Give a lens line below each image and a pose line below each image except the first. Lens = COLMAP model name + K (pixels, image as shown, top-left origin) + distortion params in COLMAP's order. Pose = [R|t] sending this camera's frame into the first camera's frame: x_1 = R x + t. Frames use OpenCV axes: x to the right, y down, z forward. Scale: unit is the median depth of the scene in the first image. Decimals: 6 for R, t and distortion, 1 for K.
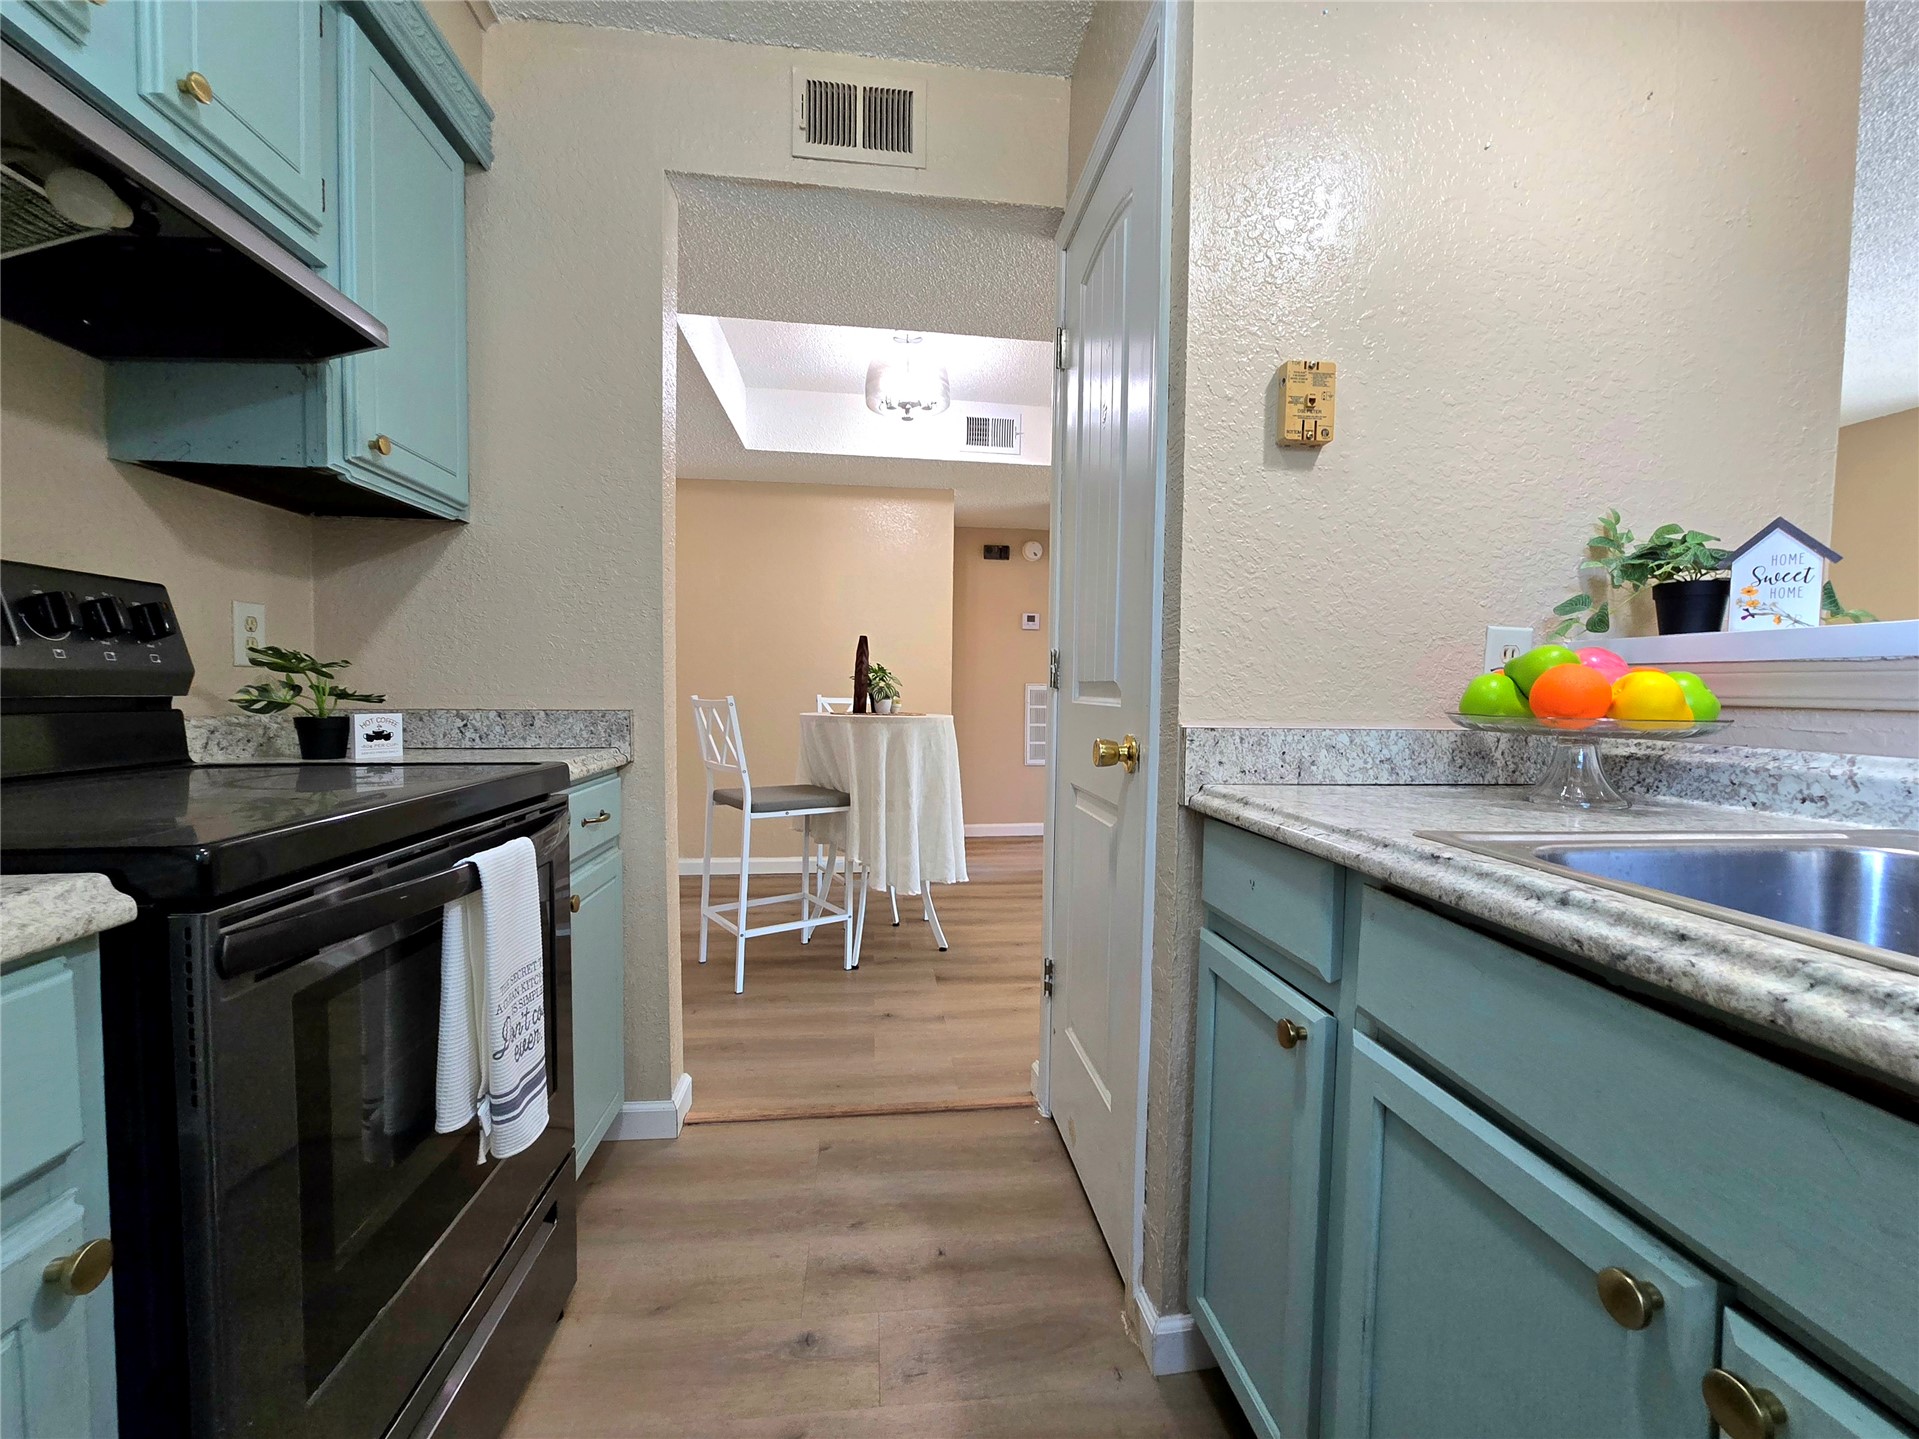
lens RADIAL K [[816.0, 0, 972.0], [0, 816.0, 725.8], [0, 0, 1]] dist [-0.003262, -0.000460]
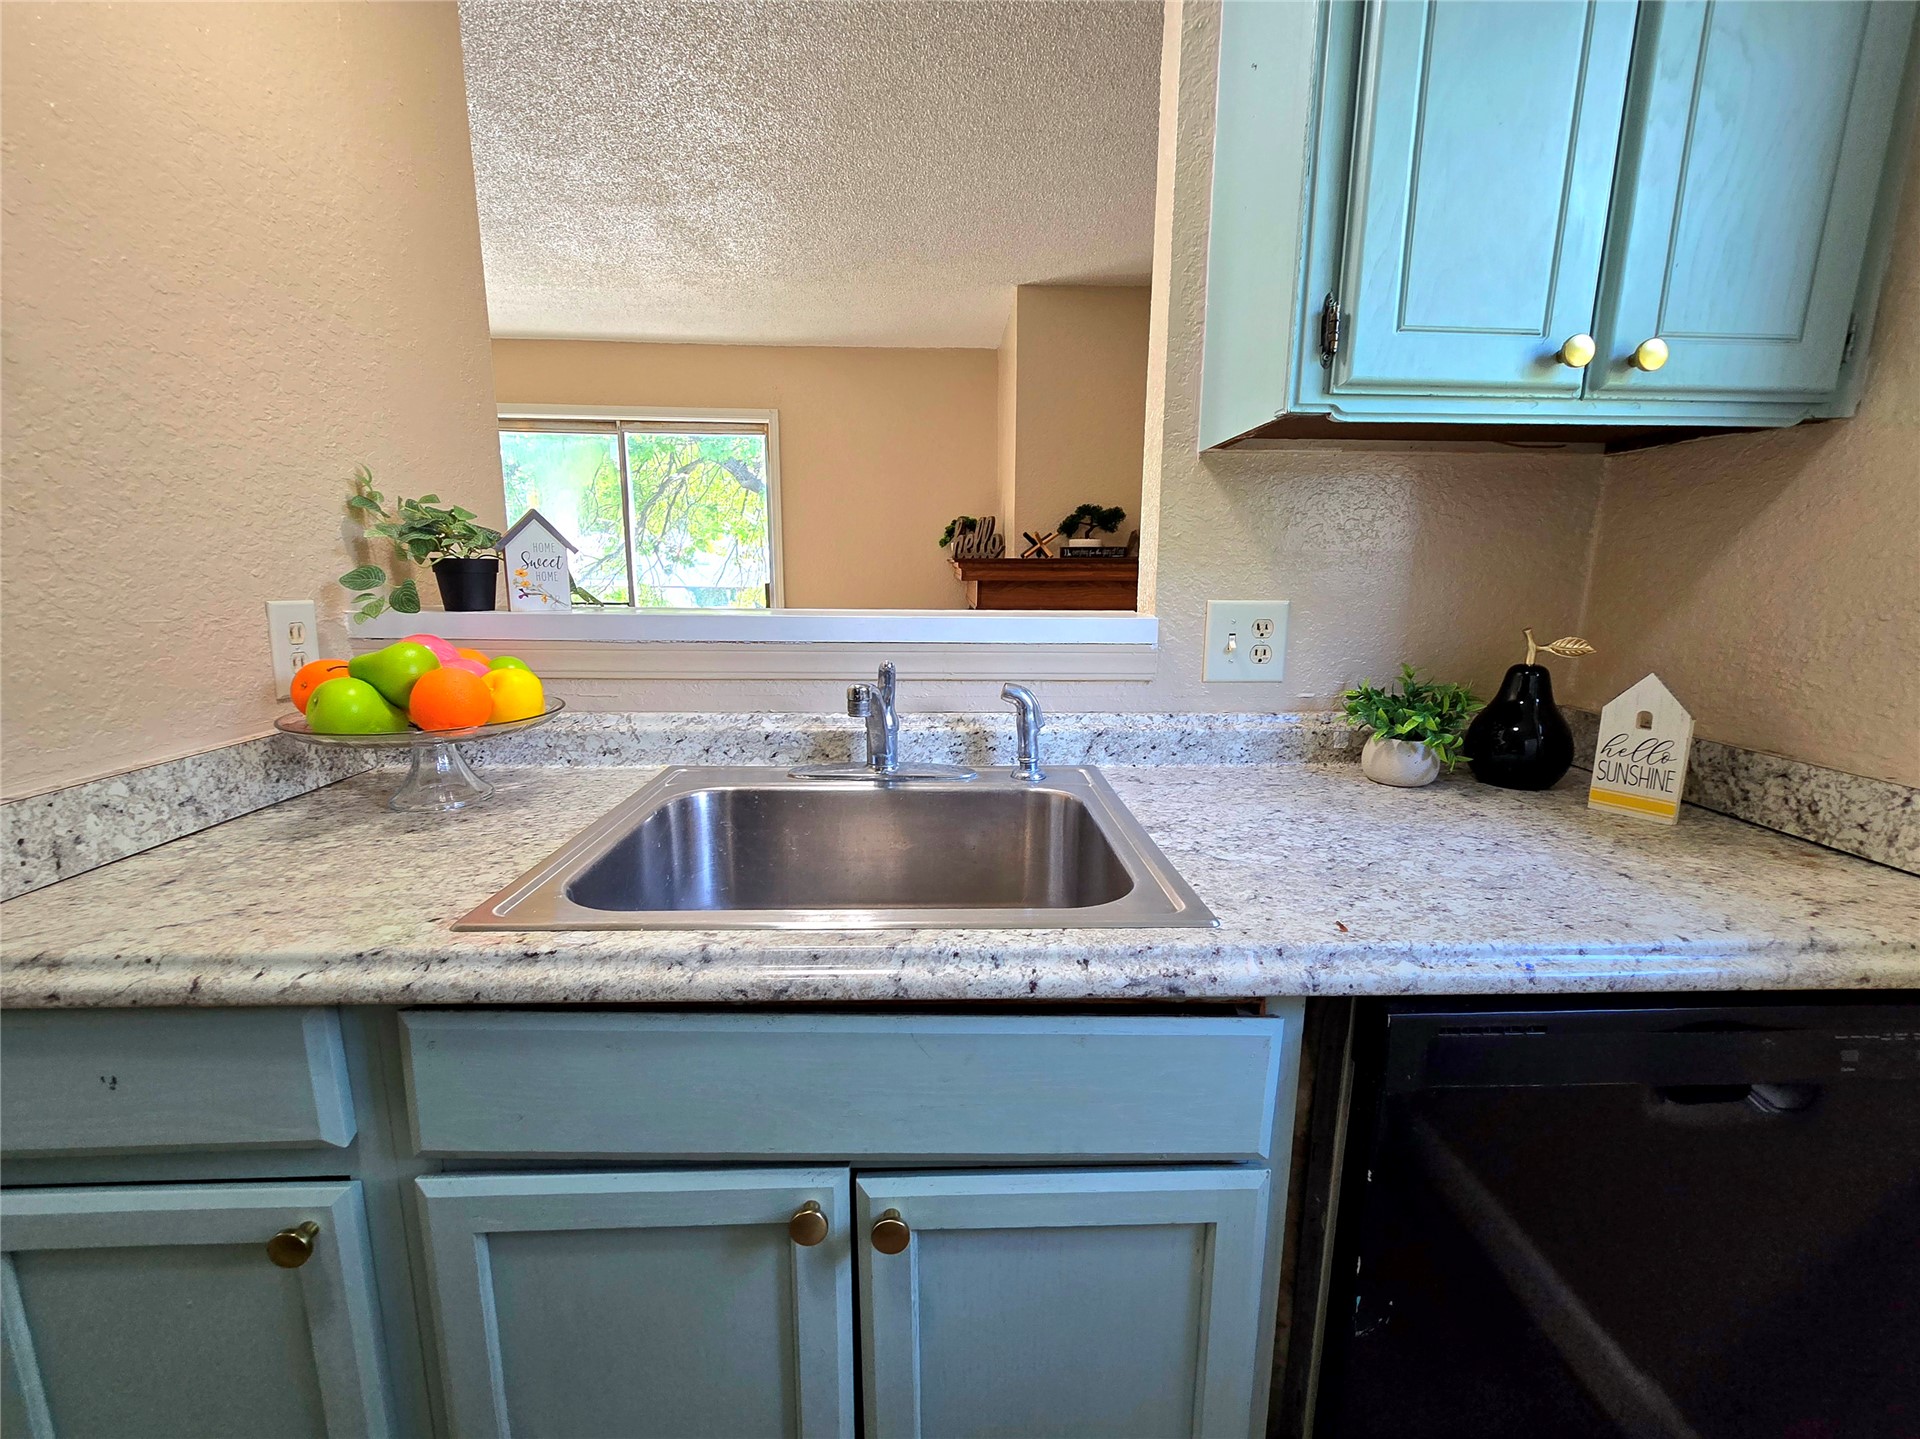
lens RADIAL K [[816.4, 0, 972.6], [0, 816.4, 725.8], [0, 0, 1]] dist [-0.003262, -0.000460]
pose [[0.080232, -0.203355, 0.975812, -0.127061], [0.036247, 0.978916, 0.201022, -0.144578], [-0.996117, 0.019242, 0.085911, 0.249128]]
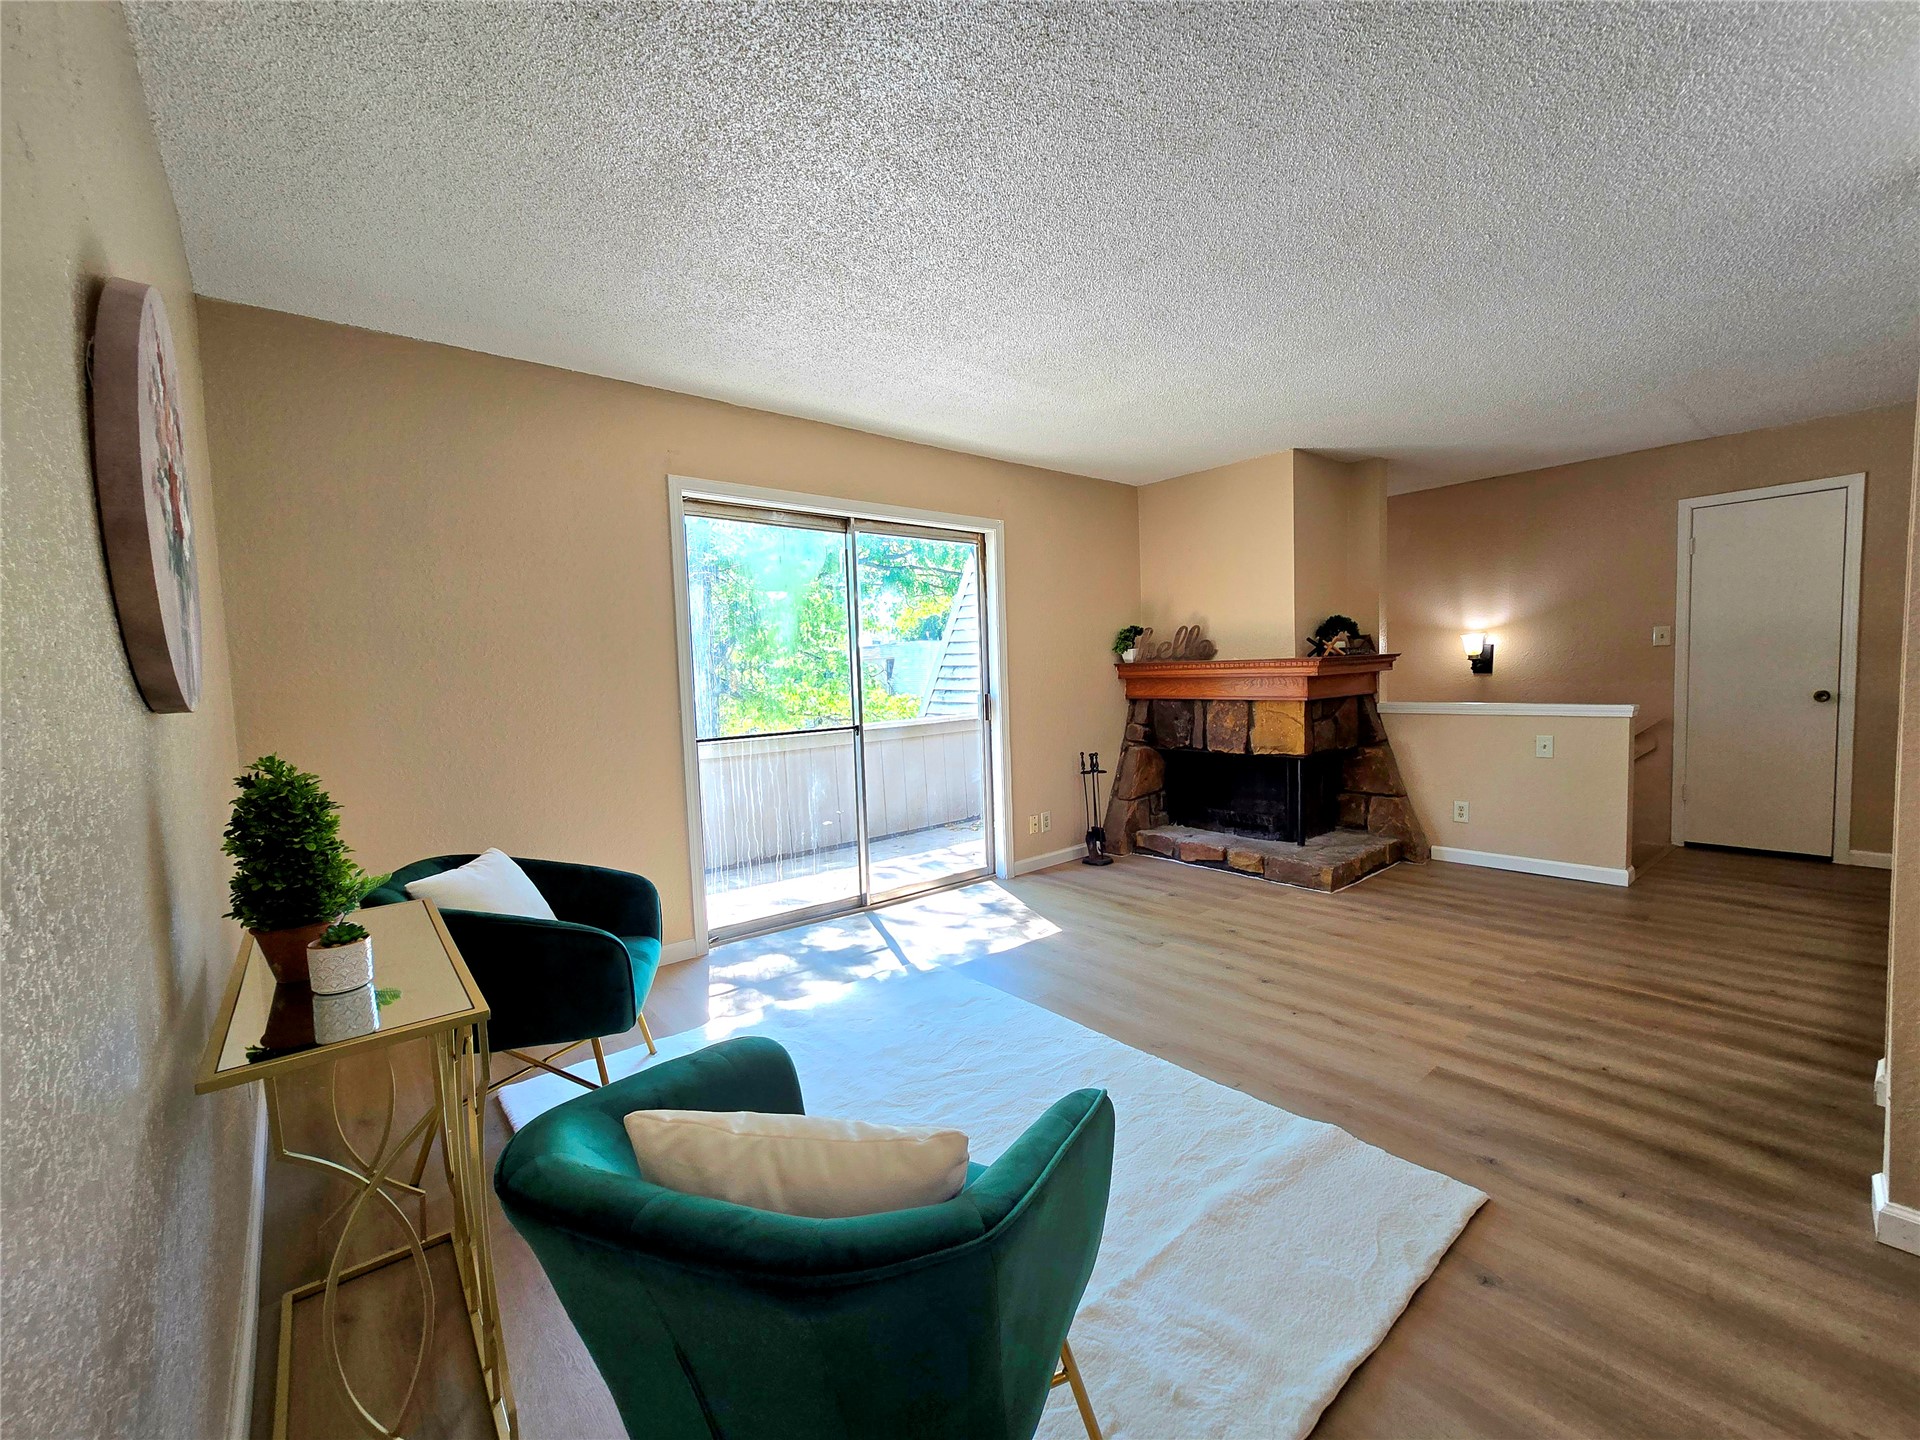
lens RADIAL K [[789.6, 0, 971.6], [0, 789.6, 729.6], [0, 0, 1]] dist [-0.001054, 0.000099]
pose [[-0.549213, -0.056305, 0.833783, 0.817390], [0.064320, 0.991920, 0.109352, -0.312660], [-0.833203, 0.113686, -0.541154, 3.771024]]
